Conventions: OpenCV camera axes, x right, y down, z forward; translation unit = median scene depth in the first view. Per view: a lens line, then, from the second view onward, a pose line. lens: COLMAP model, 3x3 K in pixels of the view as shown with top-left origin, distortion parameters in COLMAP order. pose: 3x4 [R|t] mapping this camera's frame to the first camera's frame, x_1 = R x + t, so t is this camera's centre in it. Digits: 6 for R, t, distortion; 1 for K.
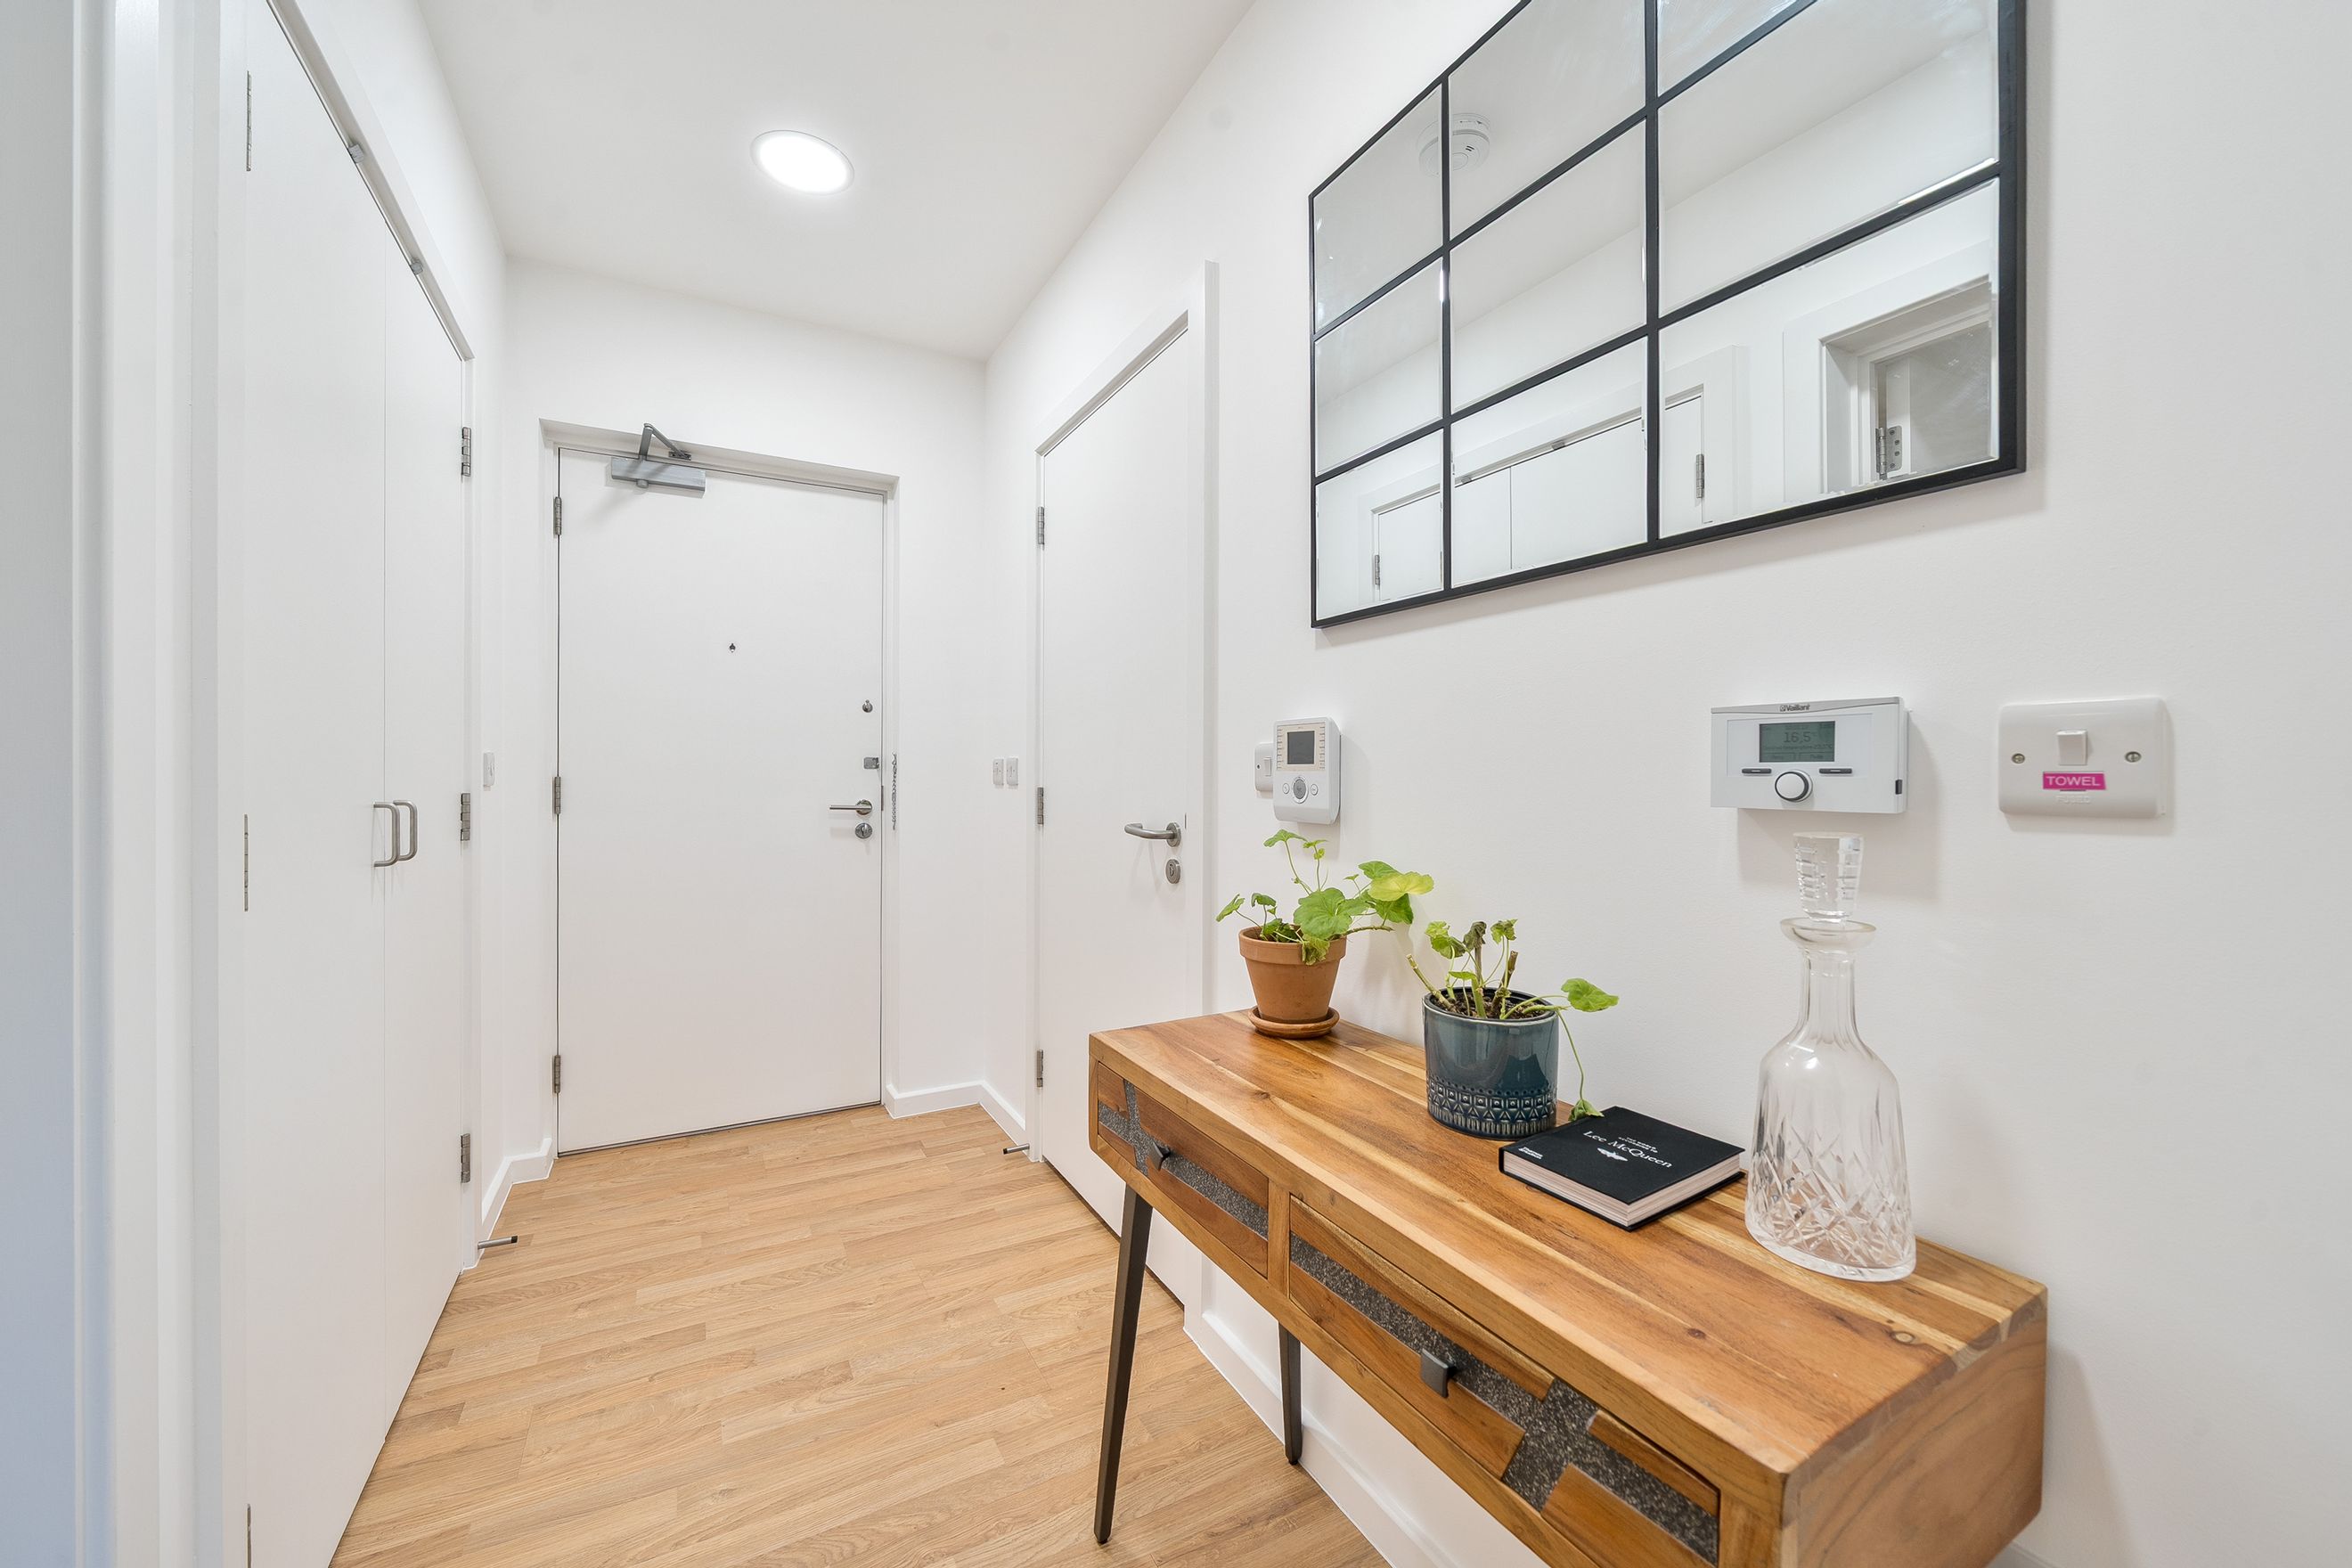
lens RADIAL K [[865.6, 0, 1171.6], [0, 865.6, 778.2], [0, 0, 1]] dist [-0.000915, -0.000026]
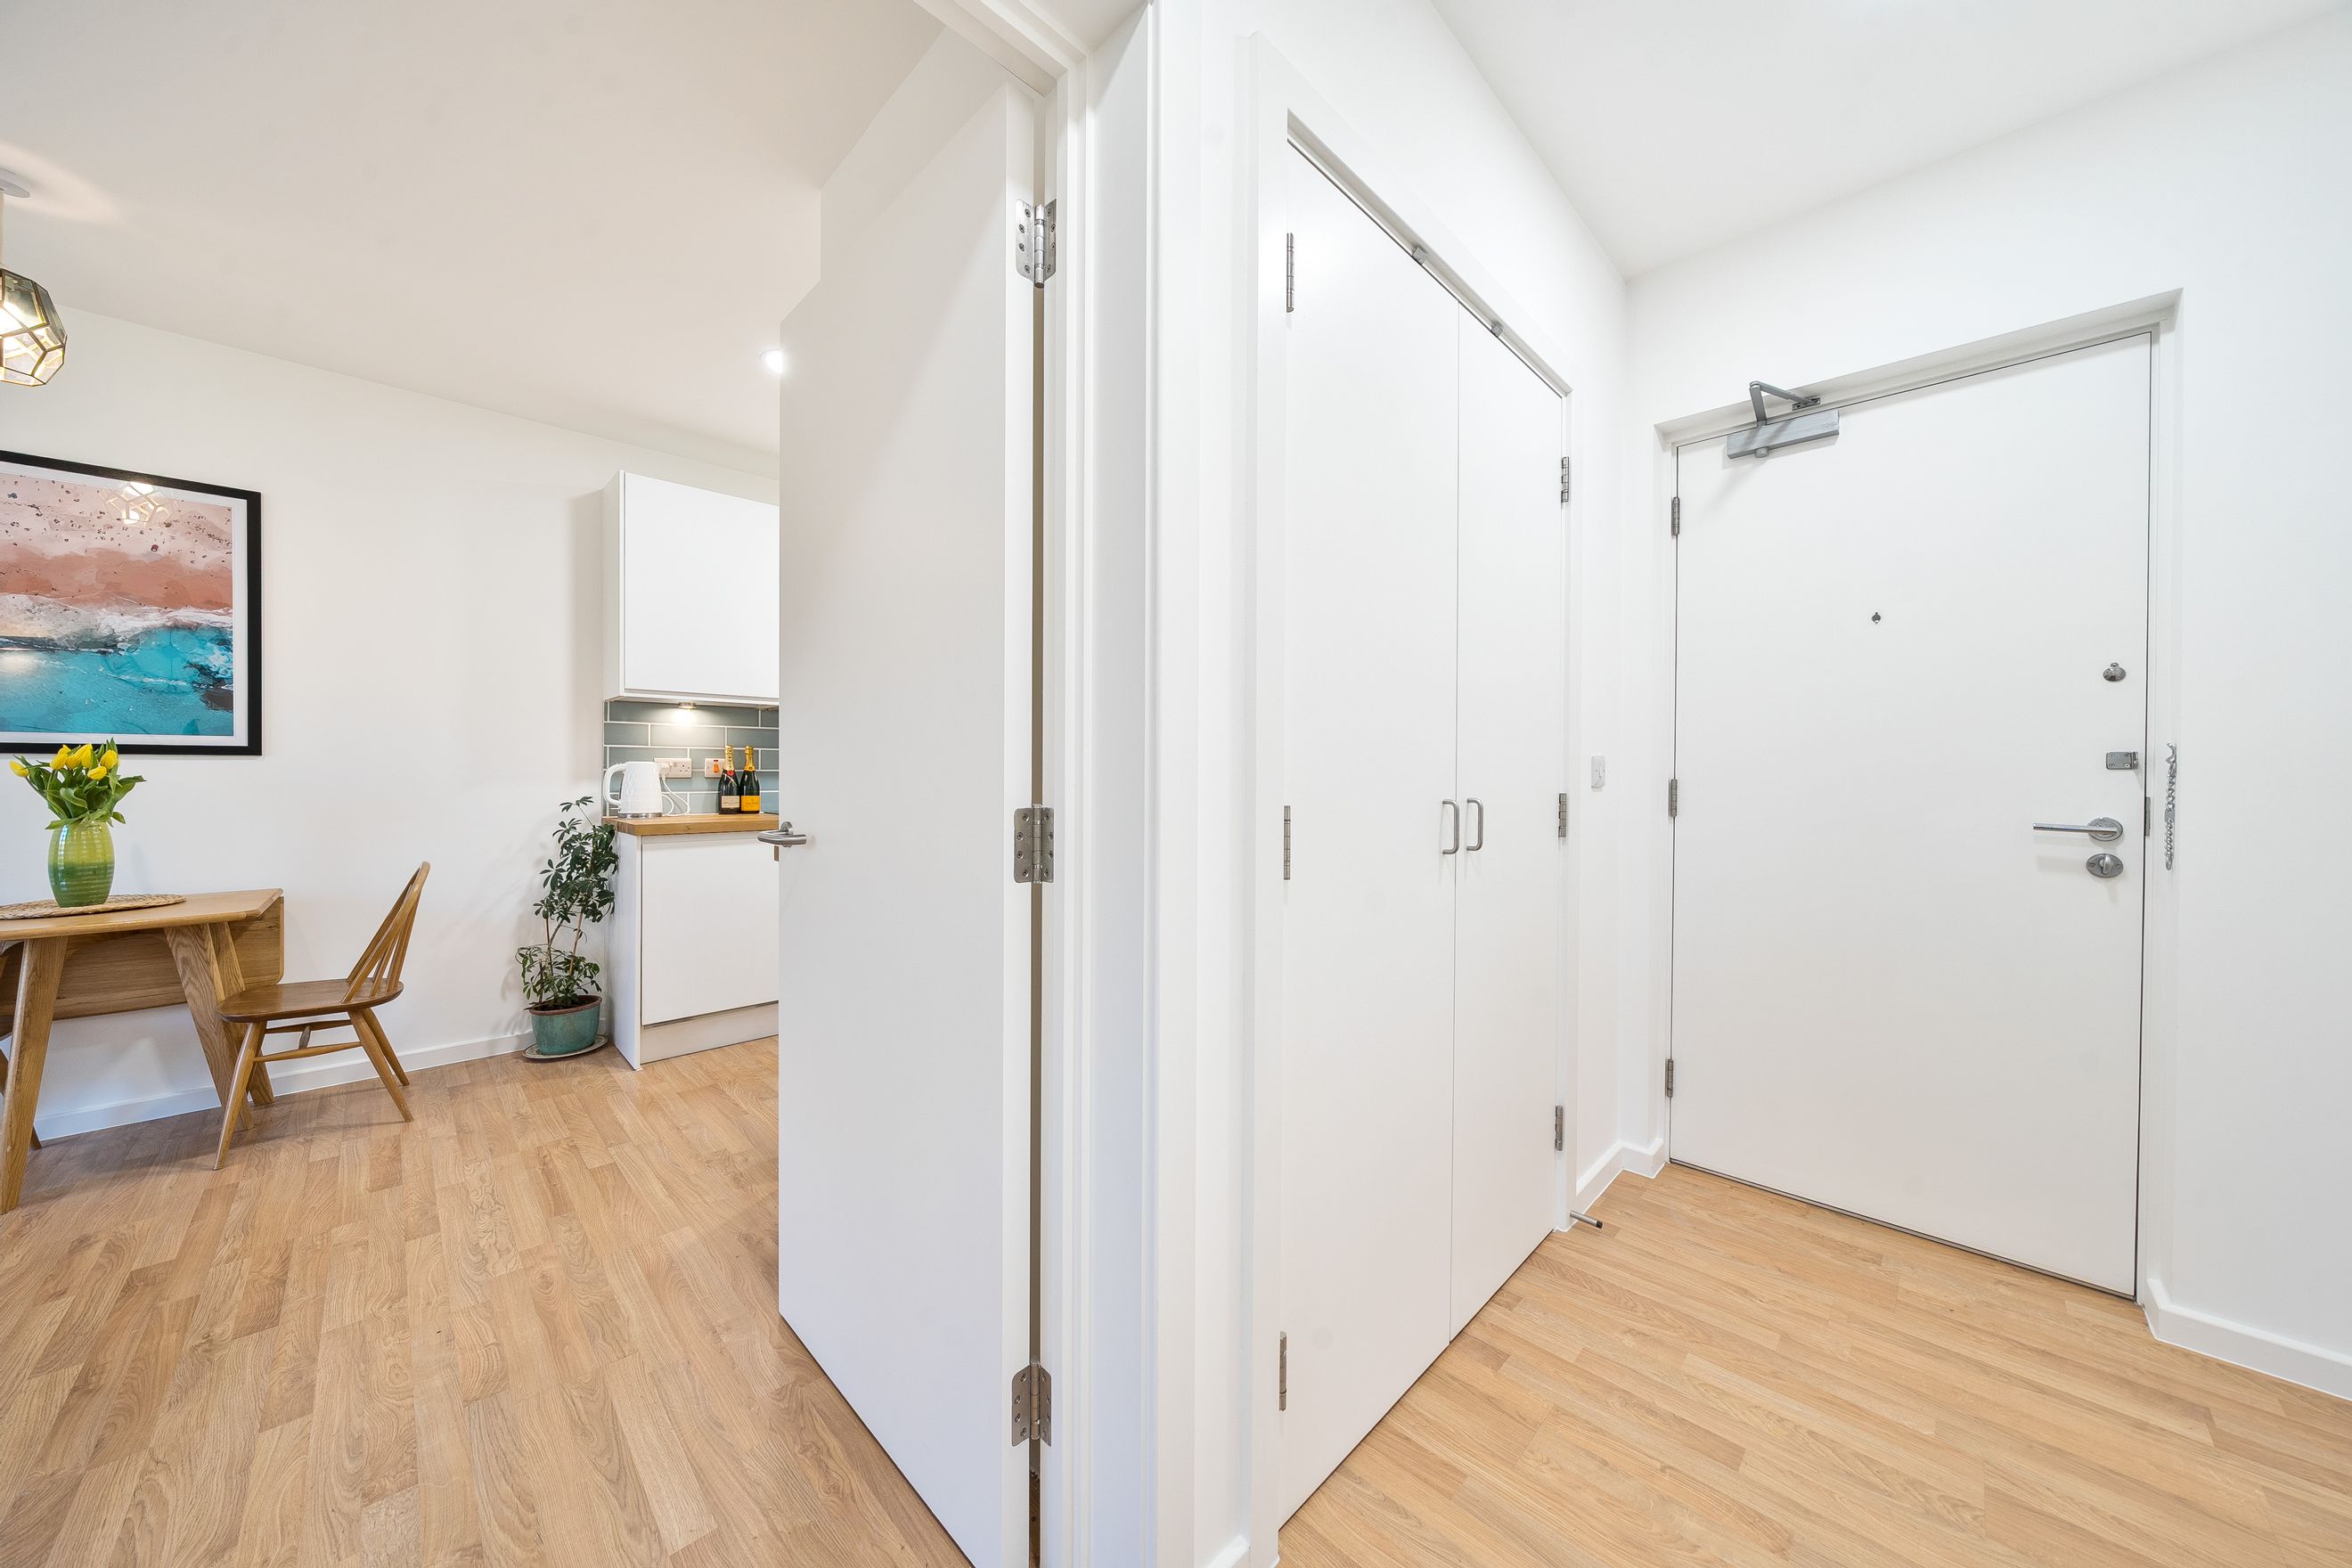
lens RADIAL K [[833.1, 0, 1183.8], [0, 833.1, 777.4], [0, 0, 1]] dist [-0.005754, 0.000597]
pose [[0.301661, 0.004845, -0.953403, 0.033488], [-0.007878, 0.999966, 0.002590, -0.001799], [0.953383, 0.006730, 0.301689, 0.199012]]
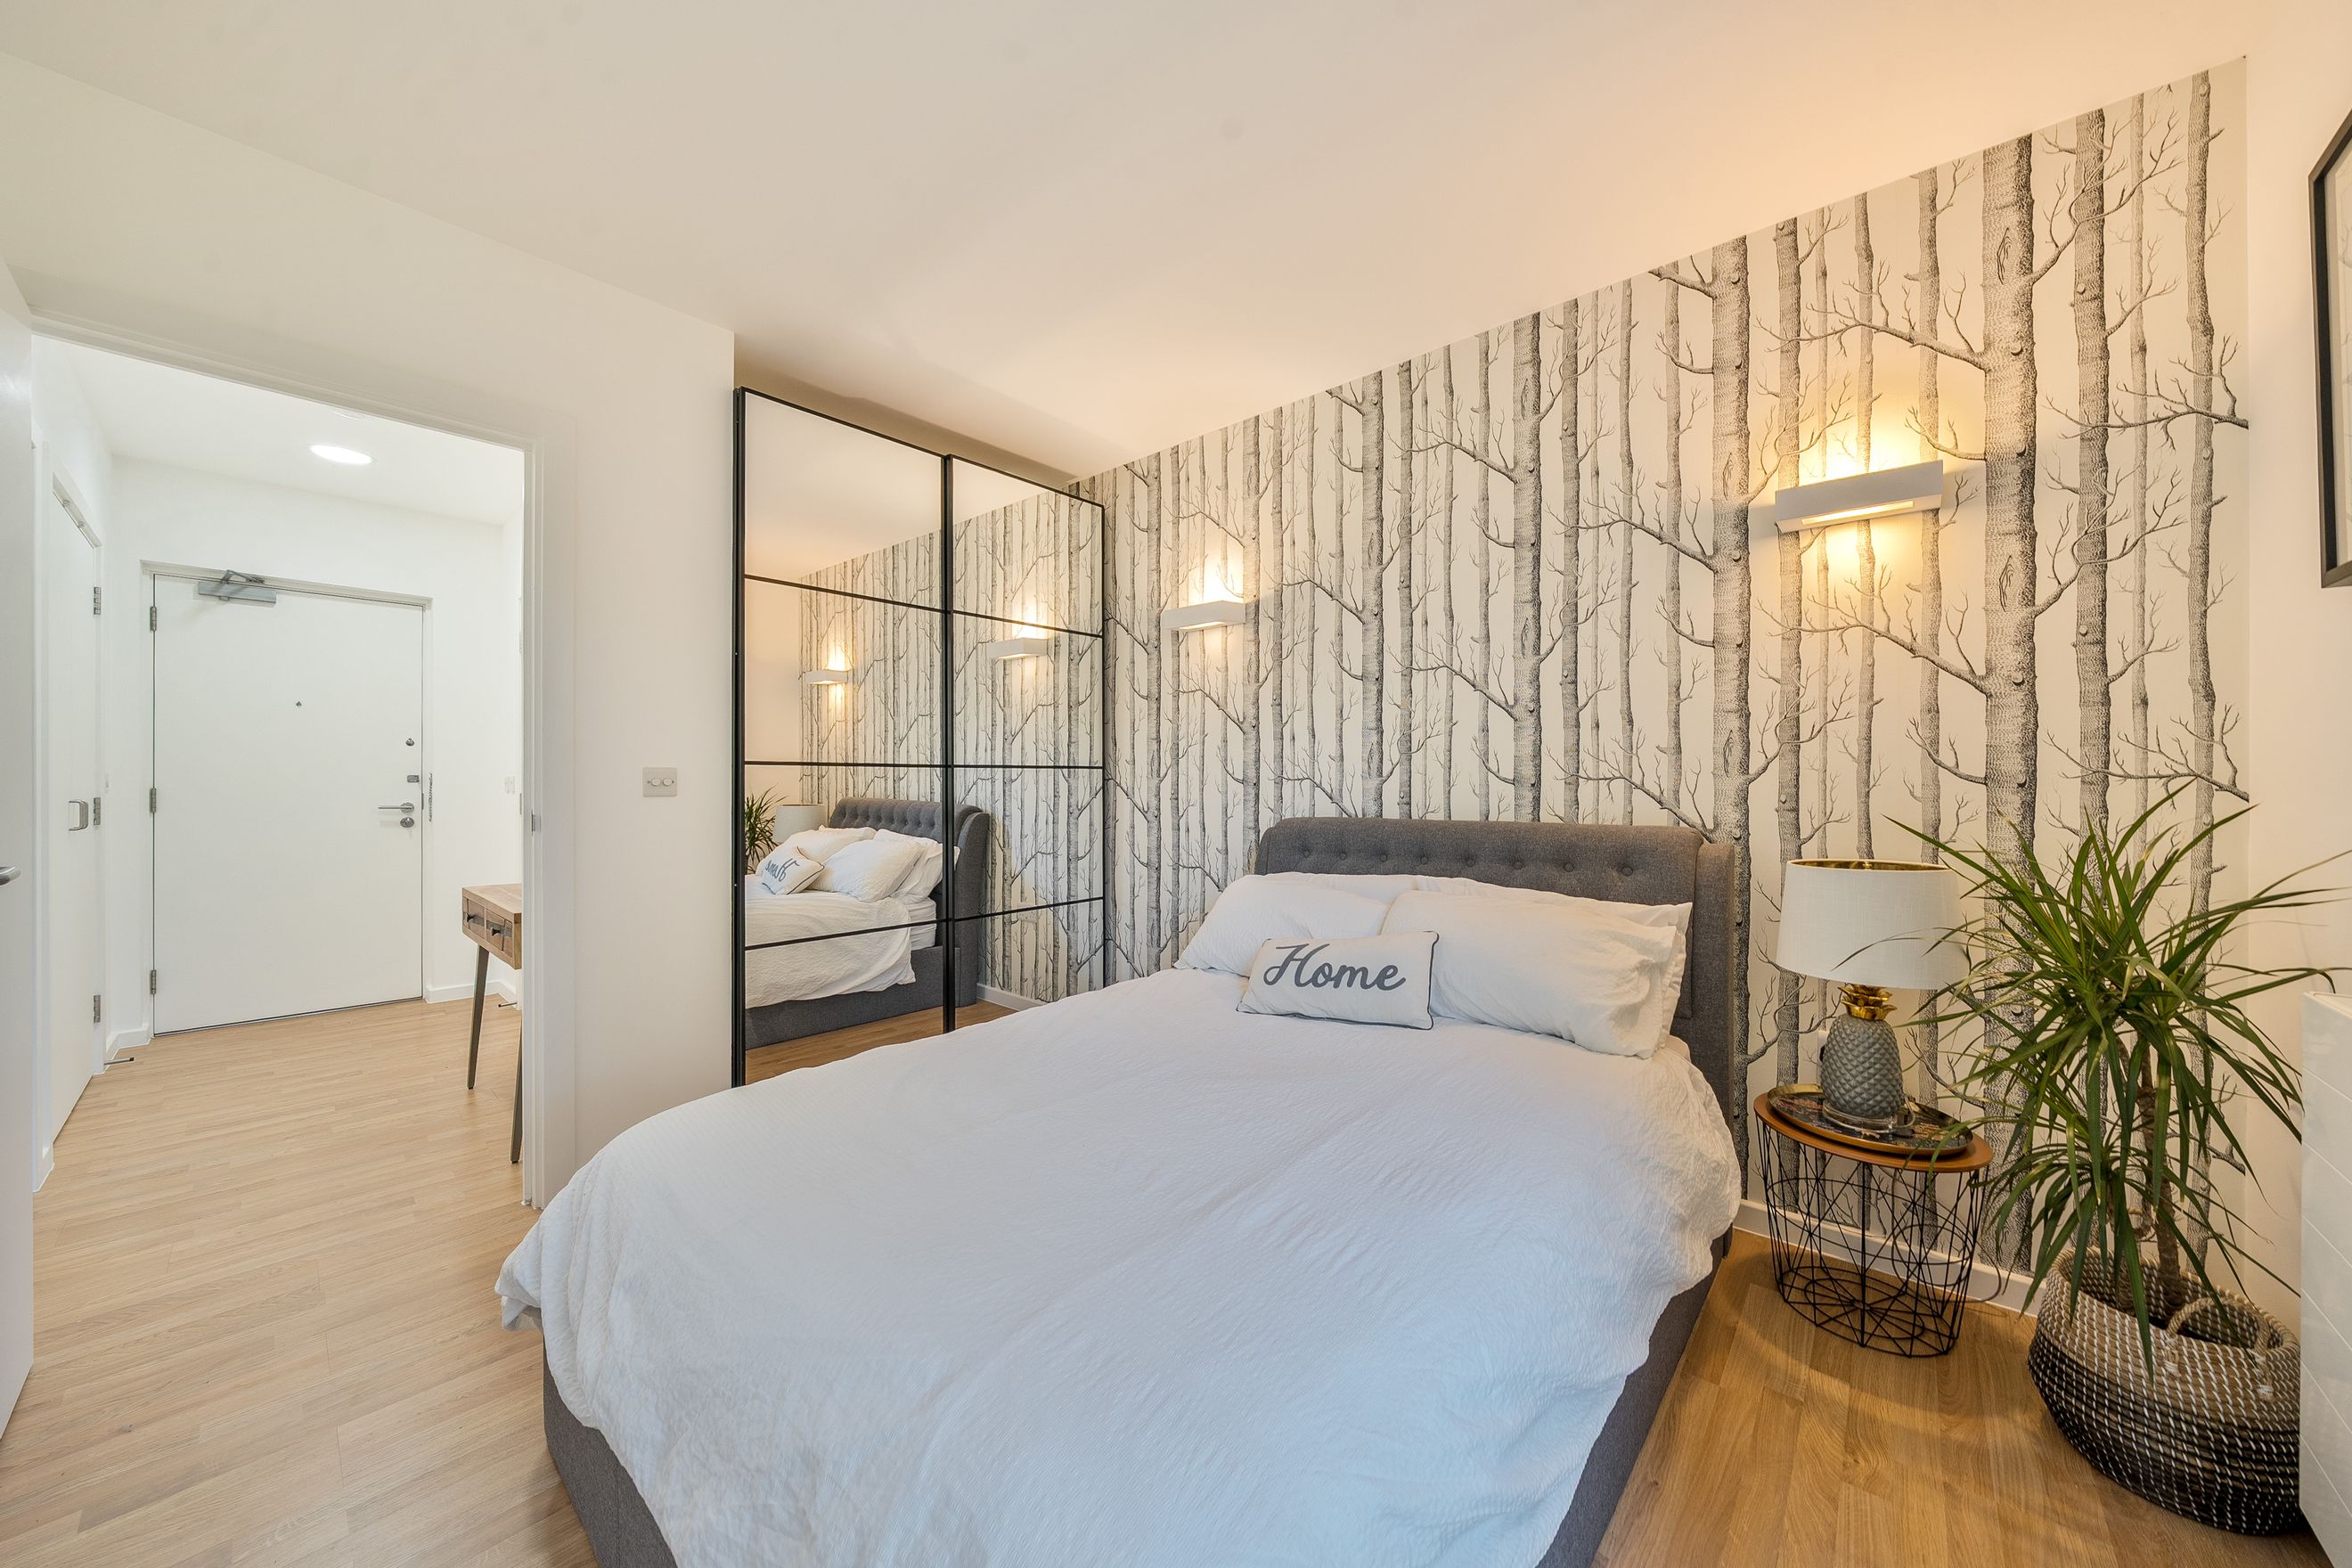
lens RADIAL K [[834.4, 0, 1161.7], [0, 834.4, 784.7], [0, 0, 1]] dist [0.000287, -0.000300]
pose [[0.952934, -0.004496, 0.303144, 0.614334], [0.006040, 0.999973, -0.004155, 0.009737], [-0.303117, 0.005790, 0.952936, -1.071860]]
